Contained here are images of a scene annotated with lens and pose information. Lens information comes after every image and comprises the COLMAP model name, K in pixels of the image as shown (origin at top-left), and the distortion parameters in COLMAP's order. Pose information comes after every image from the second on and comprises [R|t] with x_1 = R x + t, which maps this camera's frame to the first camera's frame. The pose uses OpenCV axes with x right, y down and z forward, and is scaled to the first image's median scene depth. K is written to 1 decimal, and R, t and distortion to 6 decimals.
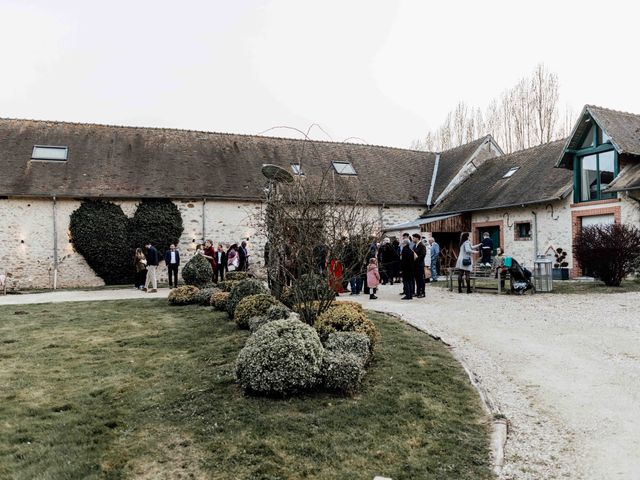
lens RADIAL K [[478.2, 0, 320.0], [0, 478.2, 240.0], [0, 0, 1]] dist [0.005687, 0.000185]
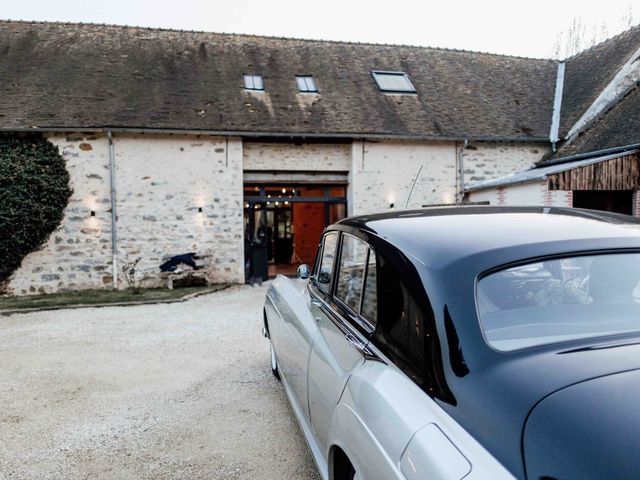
lens RADIAL K [[478.2, 0, 320.0], [0, 478.2, 240.0], [0, 0, 1]] dist [0.005687, 0.000185]
pose [[0.987319, -0.000504, -0.158749, 0.057516], [0.010331, 0.998079, 0.061086, 0.000644], [0.158413, -0.061952, 0.985427, 0.443655]]
